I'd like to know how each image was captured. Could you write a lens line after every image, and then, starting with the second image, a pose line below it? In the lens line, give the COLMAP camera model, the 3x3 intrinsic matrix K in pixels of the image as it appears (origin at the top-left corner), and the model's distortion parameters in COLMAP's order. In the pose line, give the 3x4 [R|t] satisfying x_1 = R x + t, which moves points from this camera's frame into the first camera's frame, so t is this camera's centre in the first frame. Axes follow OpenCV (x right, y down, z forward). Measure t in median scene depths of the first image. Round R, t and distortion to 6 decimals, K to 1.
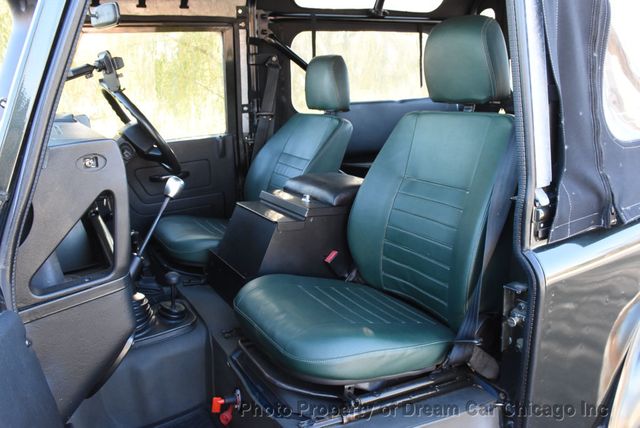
lens RADIAL K [[493.3, 0, 319.5], [0, 493.3, 222.6], [0, 0, 1]] dist [-0.161268, 0.095982]
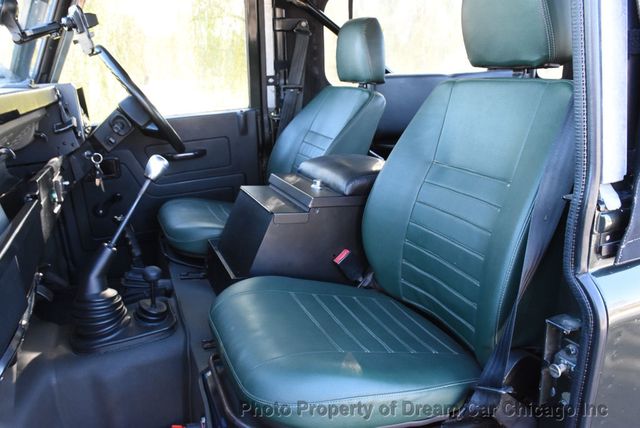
lens RADIAL K [[493.3, 0, 319.5], [0, 493.3, 222.6], [0, 0, 1]] dist [-0.161268, 0.095982]
pose [[0.990853, 0.040363, -0.128765, 0.096016], [-0.035553, 0.998589, 0.039438, -0.019558], [0.130176, -0.034499, 0.990891, 0.189160]]
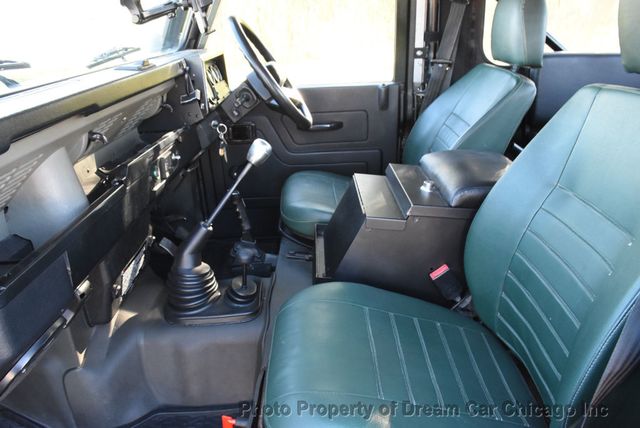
lens RADIAL K [[493.3, 0, 319.5], [0, 493.3, 222.6], [0, 0, 1]] dist [-0.161268, 0.095982]
pose [[0.870525, 0.199179, -0.450015, 0.193082], [-0.136369, 0.976257, 0.168300, -0.108132], [0.472853, -0.085141, 0.877019, 0.292342]]
